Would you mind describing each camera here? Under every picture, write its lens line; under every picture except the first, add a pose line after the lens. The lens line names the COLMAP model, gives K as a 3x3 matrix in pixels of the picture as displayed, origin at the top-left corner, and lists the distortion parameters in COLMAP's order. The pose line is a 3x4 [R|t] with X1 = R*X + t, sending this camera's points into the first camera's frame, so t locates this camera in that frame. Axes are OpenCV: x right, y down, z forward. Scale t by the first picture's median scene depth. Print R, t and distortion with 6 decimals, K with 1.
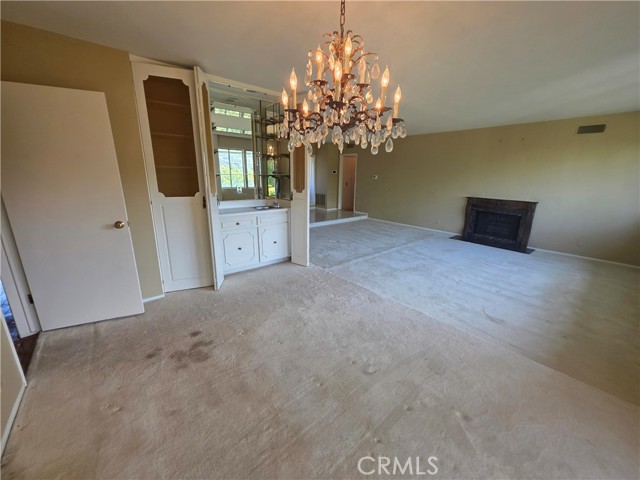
lens RADIAL K [[254.7, 0, 320.6], [0, 254.7, 239.4], [0, 0, 1]] dist [0.002791, -0.001118]
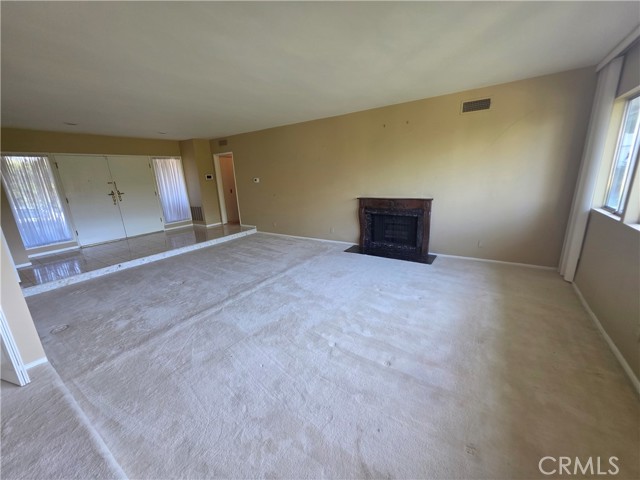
lens RADIAL K [[254.7, 0, 318.0], [0, 254.7, 241.7], [0, 0, 1]] dist [0.002791, -0.001118]
pose [[0.959446, -0.126732, 0.251797, 0.281491], [0.127684, 0.991735, 0.012621, -0.067720], [-0.251315, 0.020041, 0.967698, 0.309448]]
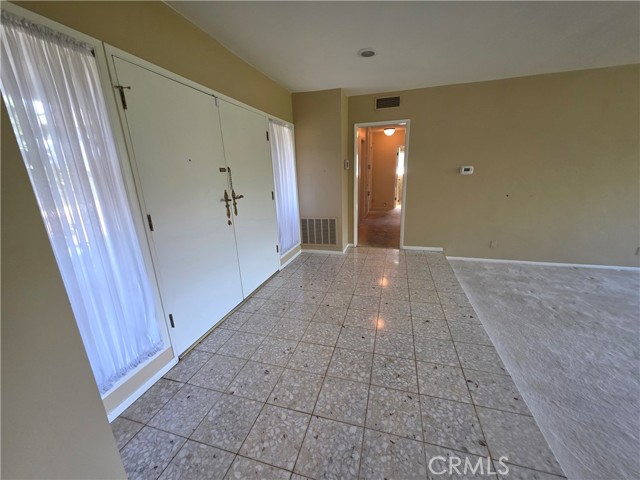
lens RADIAL K [[254.7, 0, 320.2], [0, 254.7, 240.7], [0, 0, 1]] dist [0.002791, -0.001118]
pose [[0.831404, -0.186229, 0.523533, -0.432592], [0.183623, 0.981316, 0.057464, -0.317771], [-0.524452, 0.048356, 0.850065, 1.225465]]
